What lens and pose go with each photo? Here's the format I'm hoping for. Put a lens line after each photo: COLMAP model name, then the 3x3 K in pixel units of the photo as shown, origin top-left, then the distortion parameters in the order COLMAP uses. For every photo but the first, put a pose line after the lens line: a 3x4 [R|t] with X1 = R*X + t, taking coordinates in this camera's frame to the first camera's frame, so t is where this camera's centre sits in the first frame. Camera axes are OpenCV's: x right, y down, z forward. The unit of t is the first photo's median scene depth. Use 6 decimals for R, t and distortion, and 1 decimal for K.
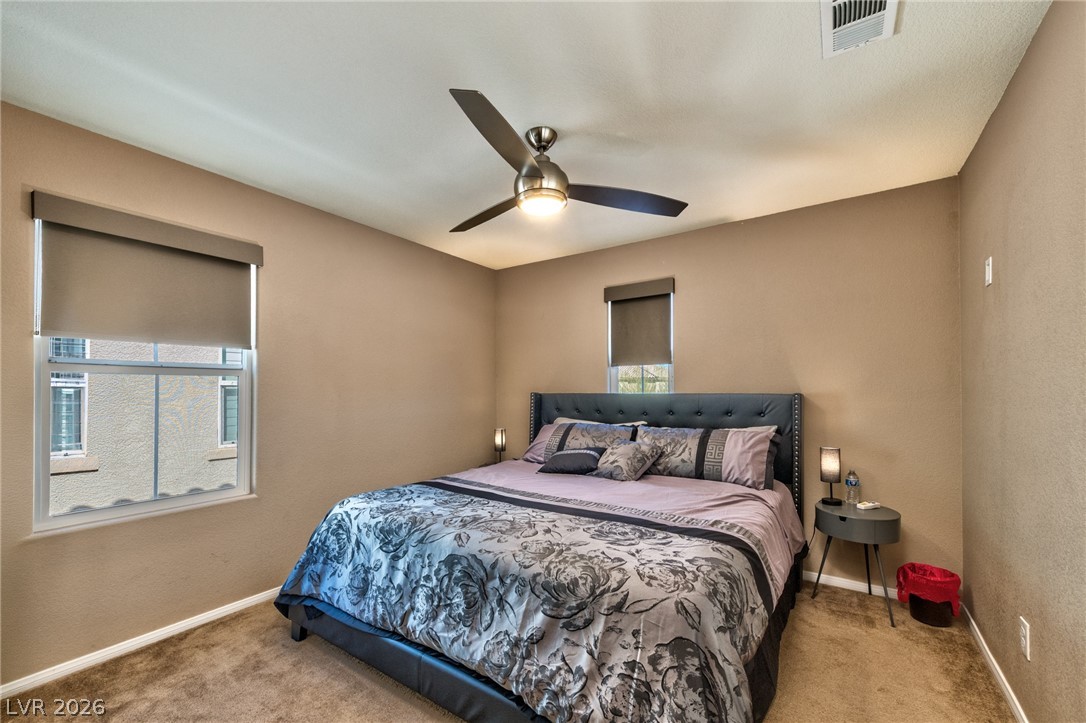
lens RADIAL K [[445.8, 0, 540.9], [0, 445.8, 369.6], [0, 0, 1]] dist [-0.001761, -0.000139]
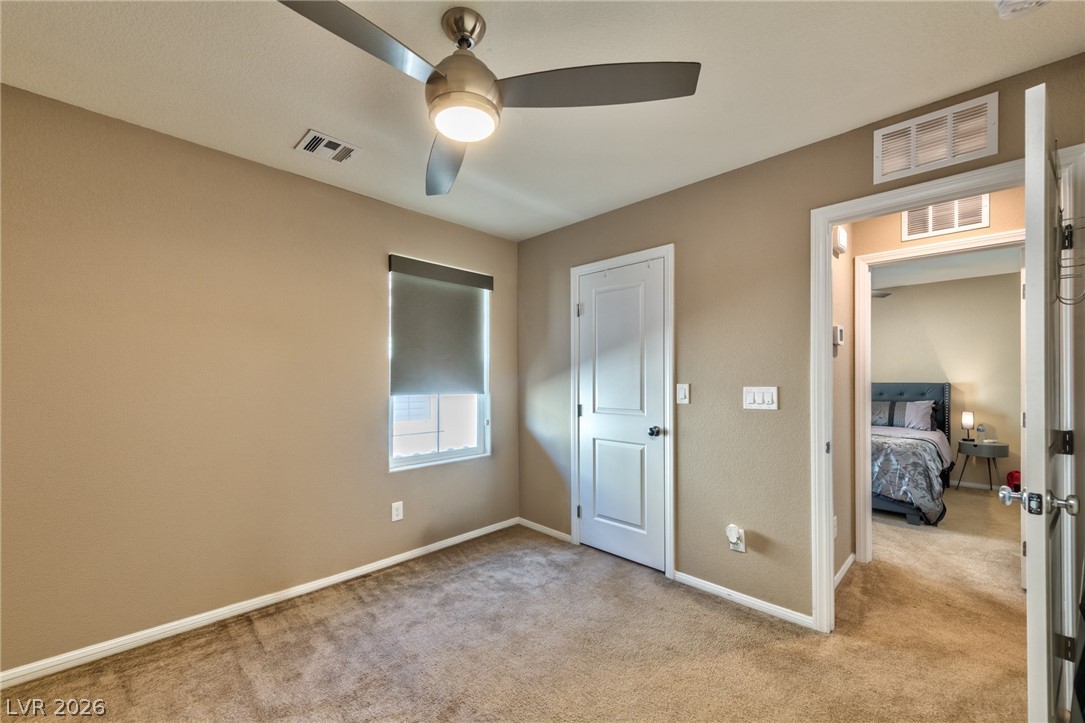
lens RADIAL K [[445.4, 0, 540.4], [0, 445.4, 369.6], [0, 0, 1]] dist [-0.001761, -0.000139]
pose [[0.984744, 0.000425, -0.174011, -0.819774], [0.002739, 0.999835, 0.017944, -0.042073], [0.173990, -0.018147, 0.984580, -1.186547]]
